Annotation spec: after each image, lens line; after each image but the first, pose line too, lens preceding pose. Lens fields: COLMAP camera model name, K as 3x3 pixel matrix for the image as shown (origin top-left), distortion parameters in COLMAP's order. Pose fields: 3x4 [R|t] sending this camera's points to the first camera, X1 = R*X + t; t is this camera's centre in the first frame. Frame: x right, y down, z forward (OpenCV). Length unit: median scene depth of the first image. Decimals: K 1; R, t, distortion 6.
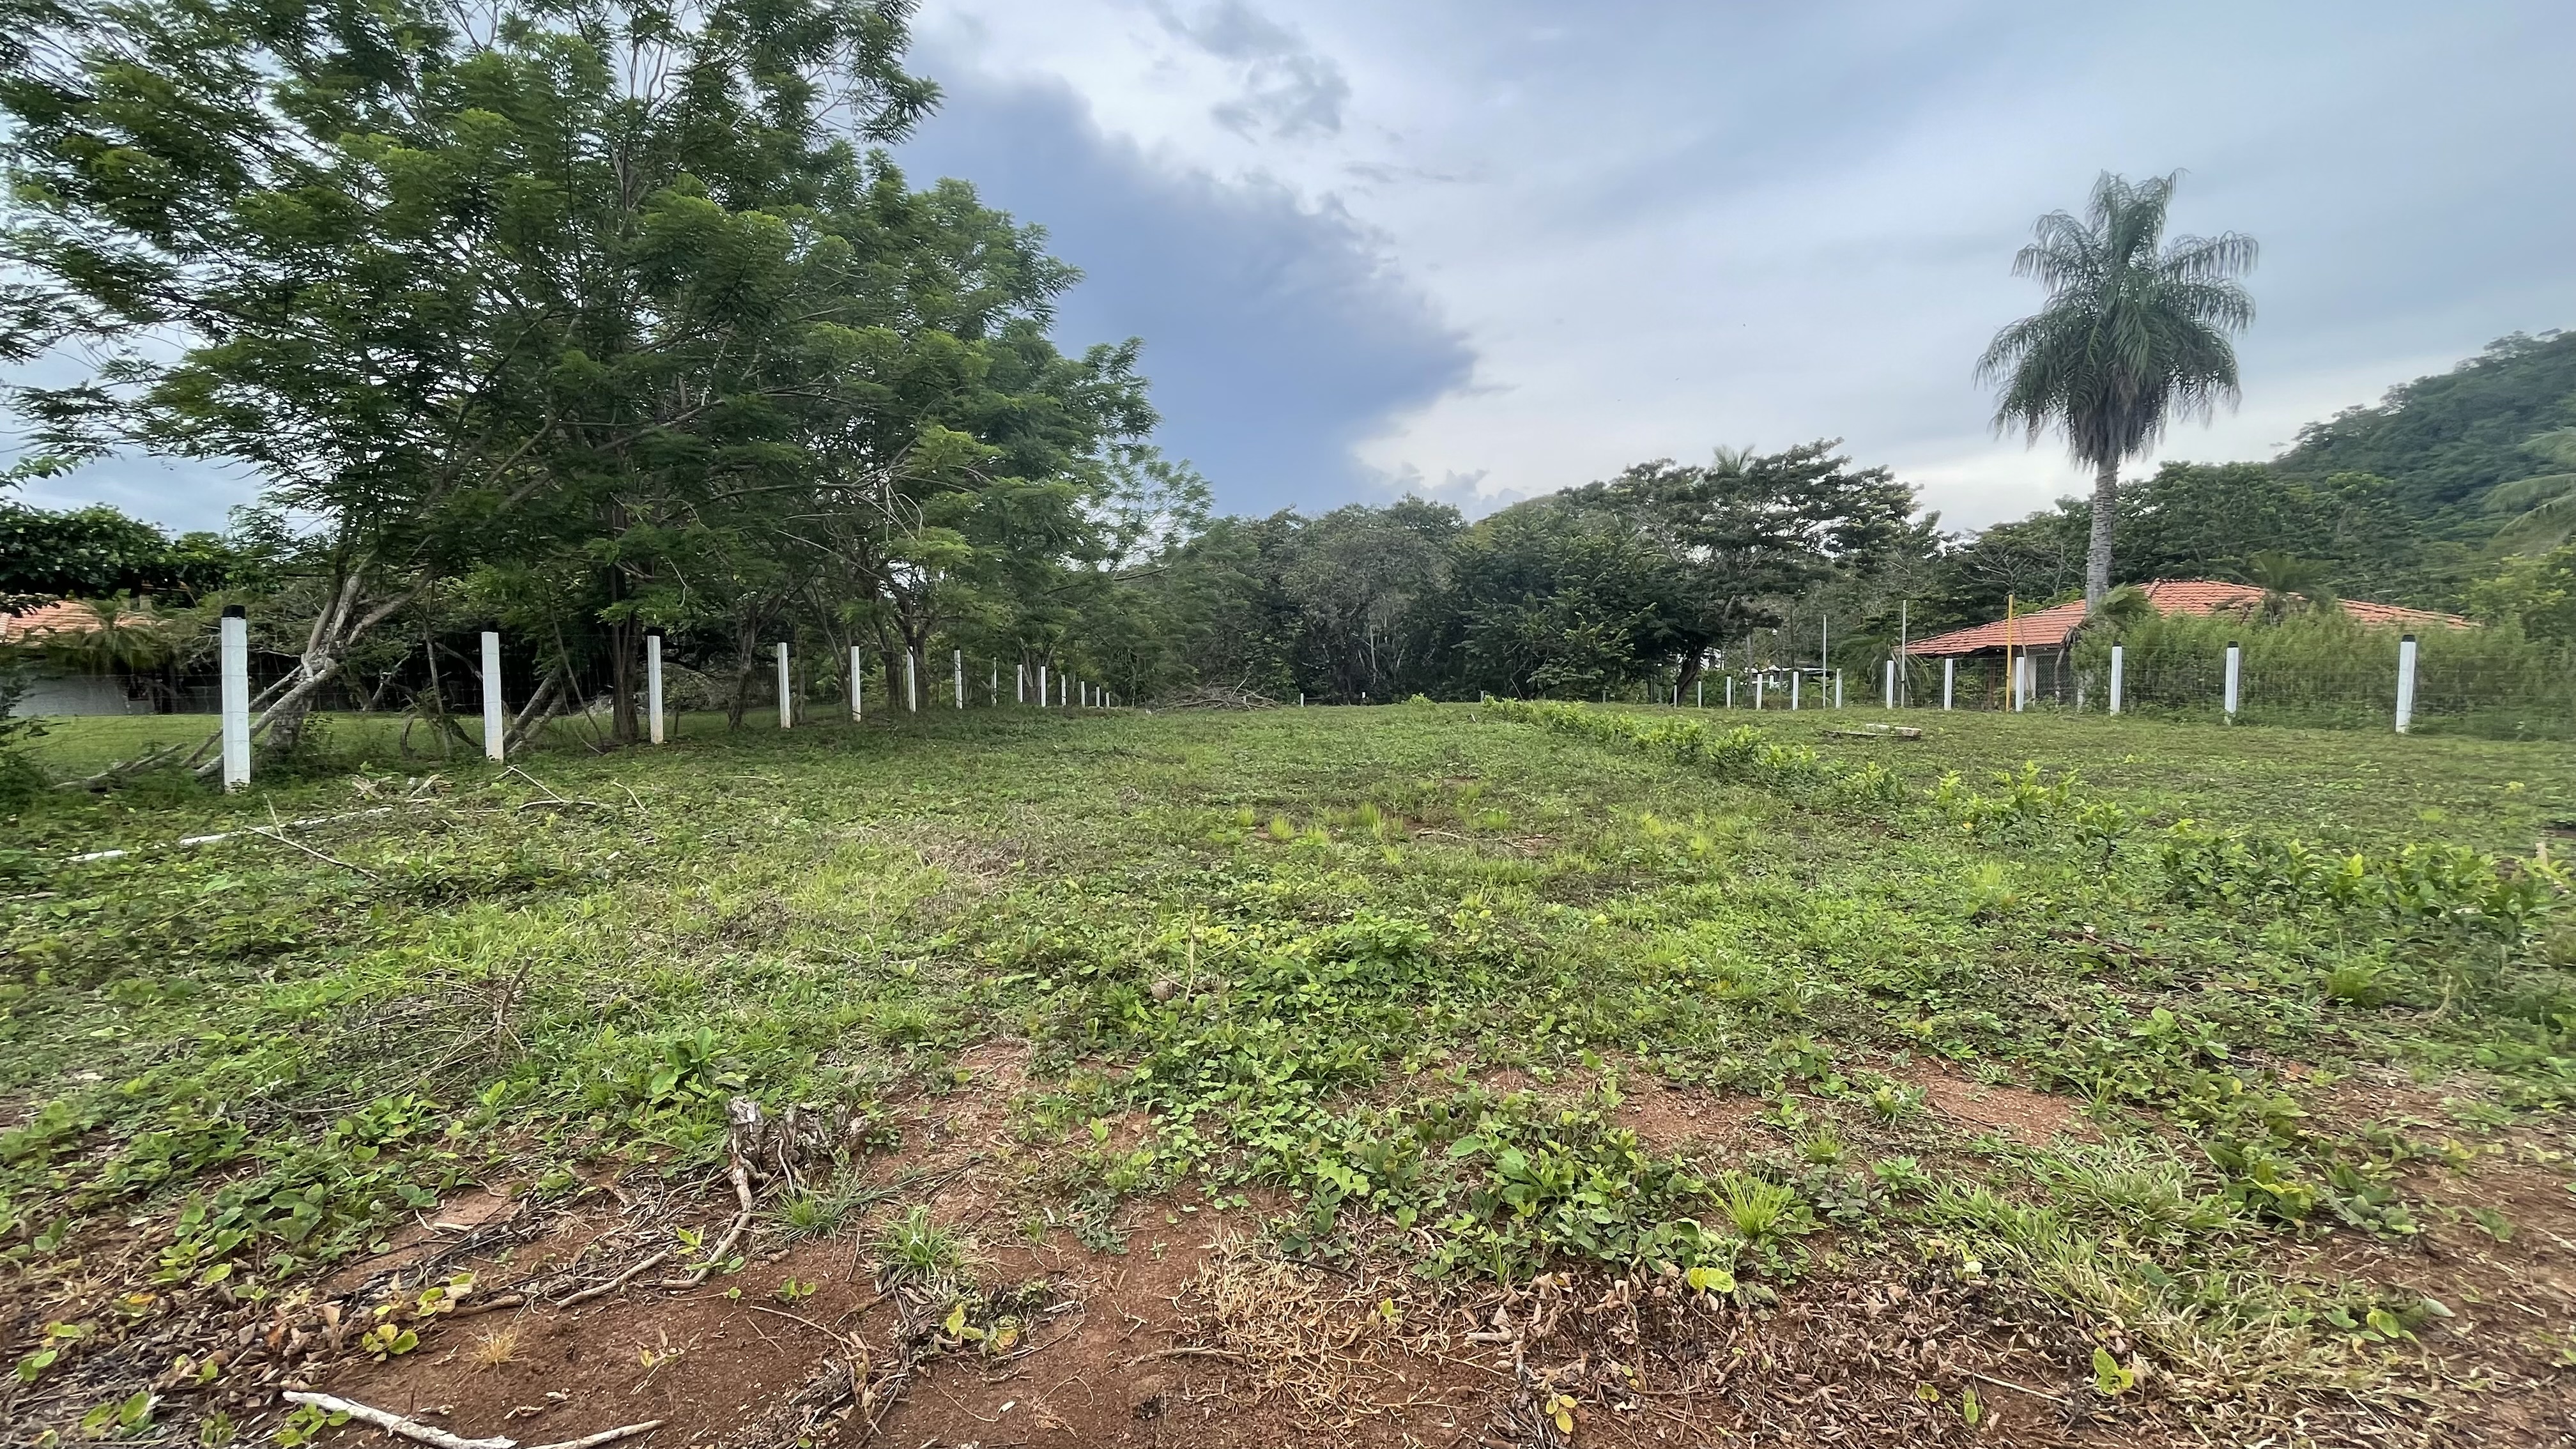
lens RADIAL K [[1040.2, 0, 1293.9], [0, 1040.2, 726.8], [0, 0, 1]] dist [-0.002055, -0.000062]
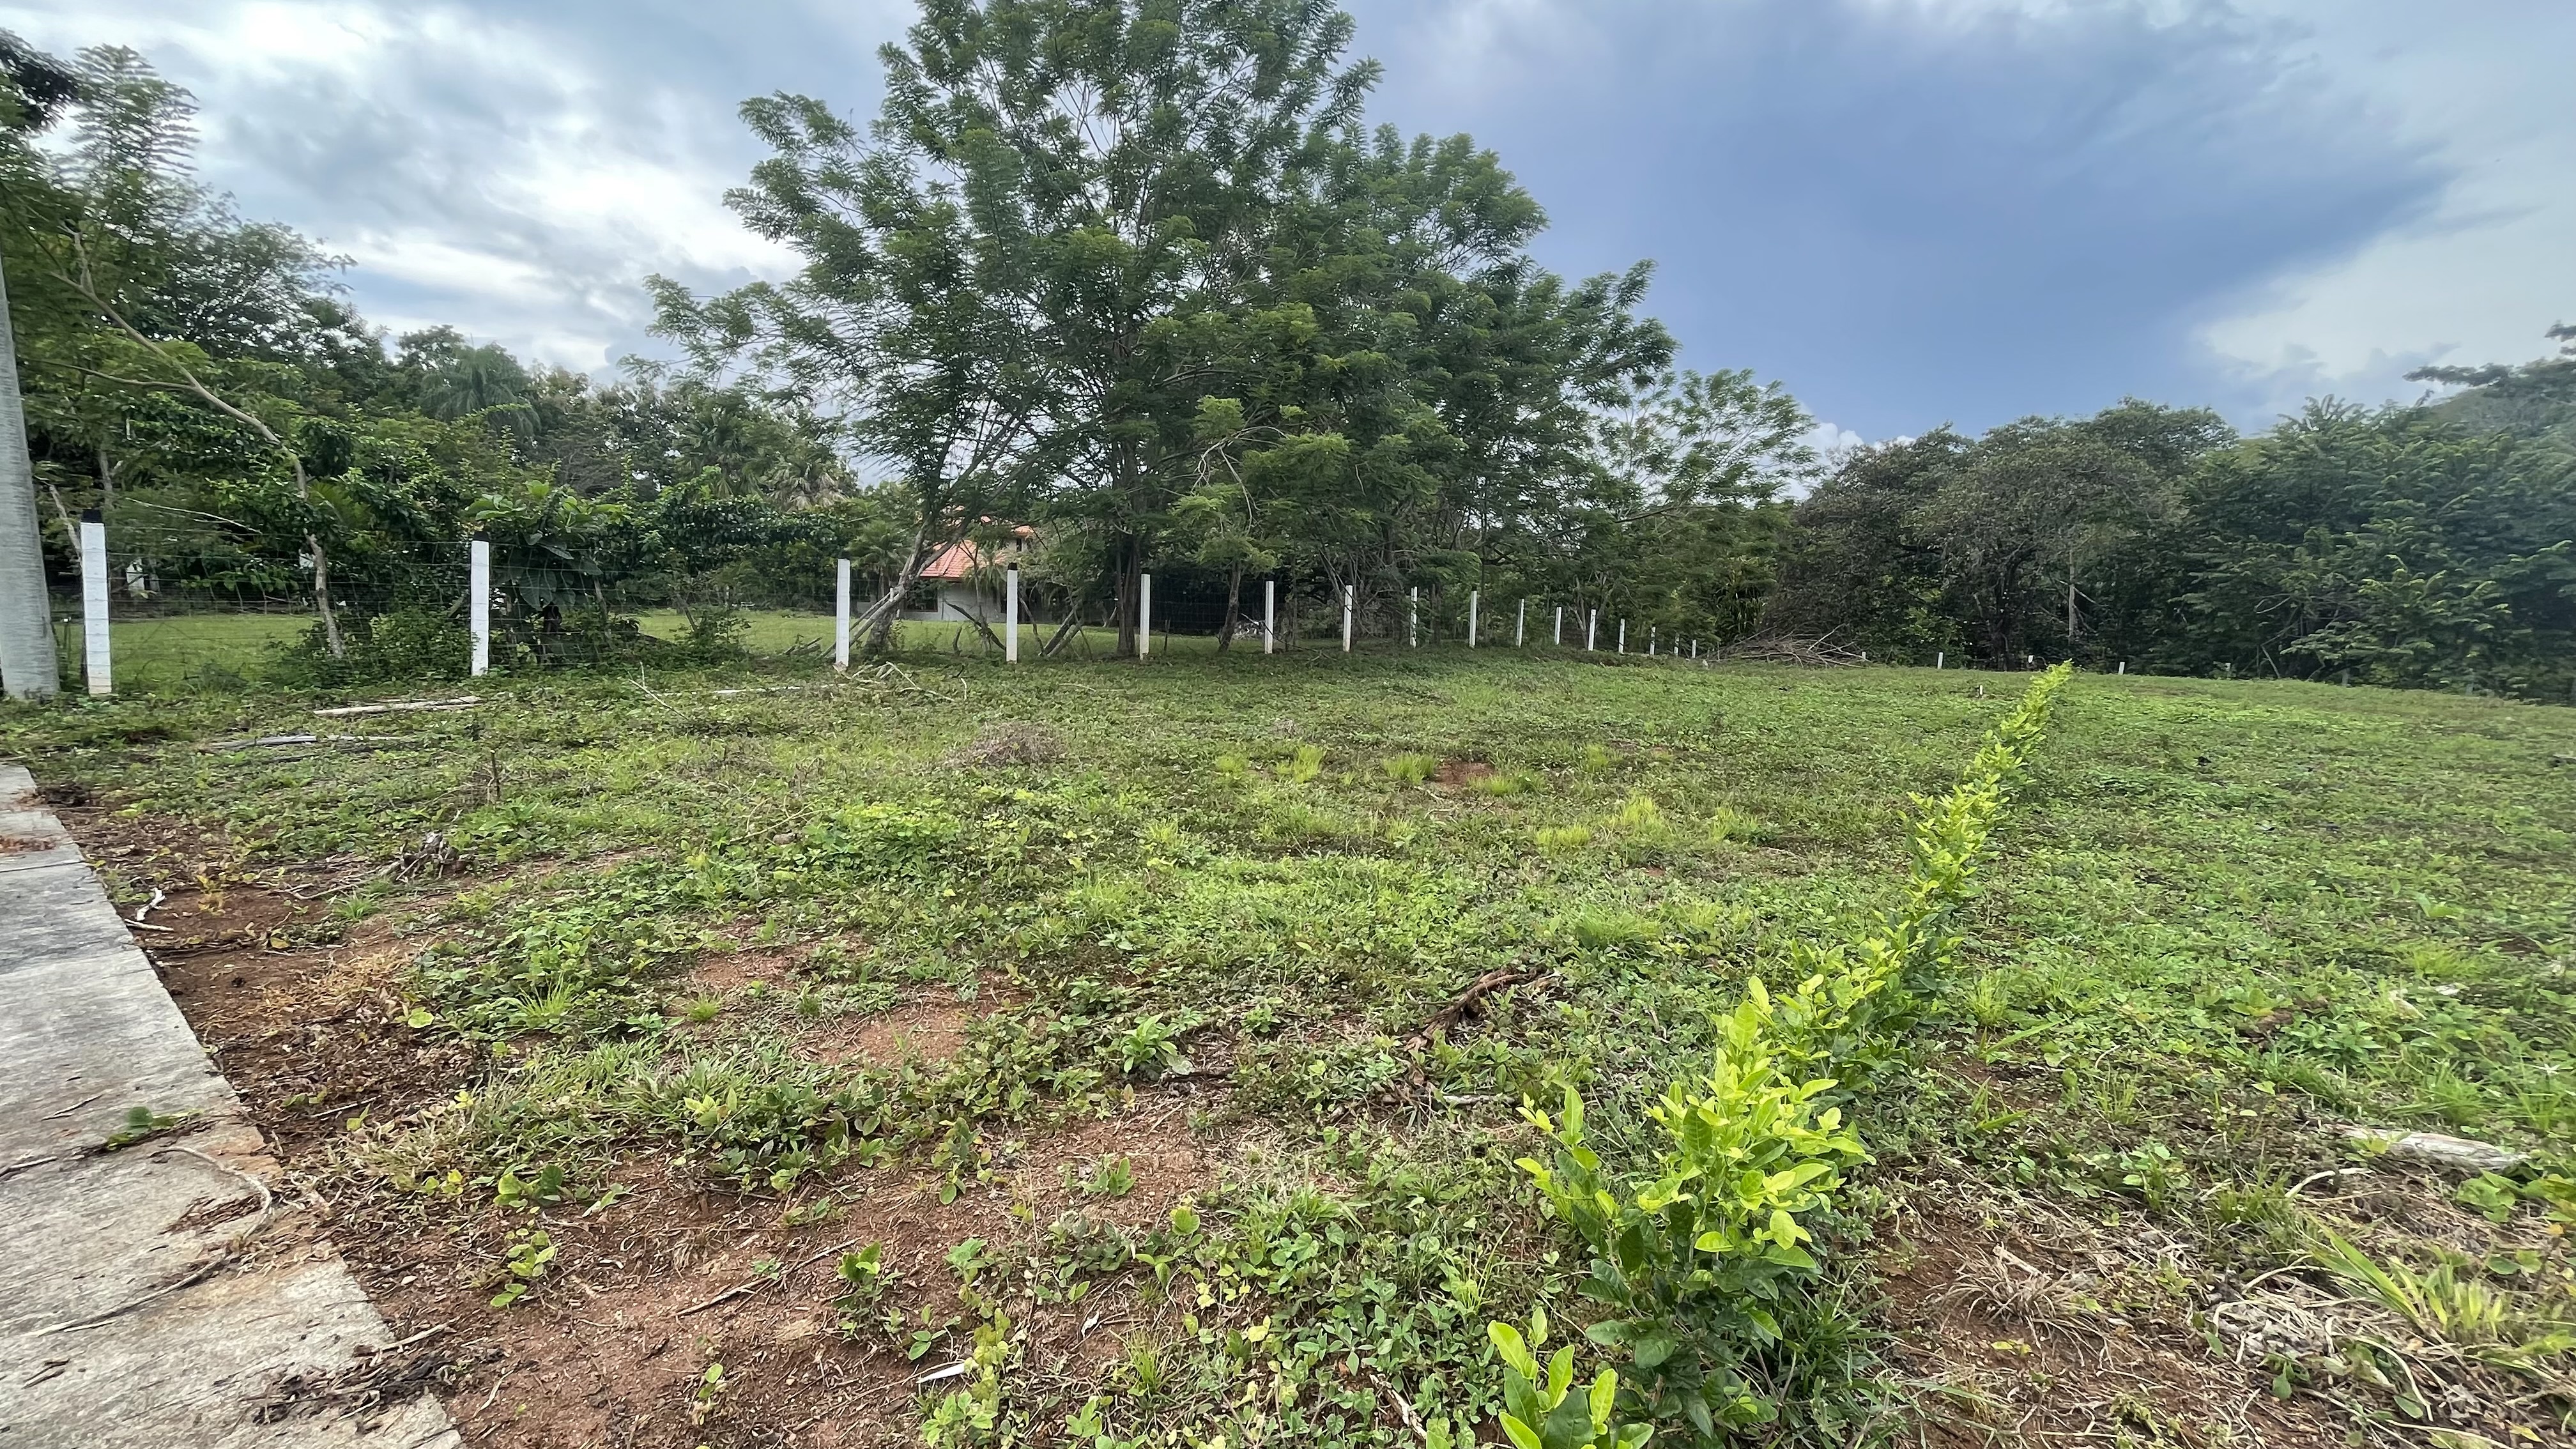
lens RADIAL K [[1040.2, 0, 1293.9], [0, 1040.2, 726.8], [0, 0, 1]] dist [-0.002055, -0.000062]
pose [[0.802290, 0.098269, -0.588790, 0.106461], [-0.065966, 0.994911, 0.076165, -0.002647], [0.593278, -0.022266, 0.804690, 0.024105]]
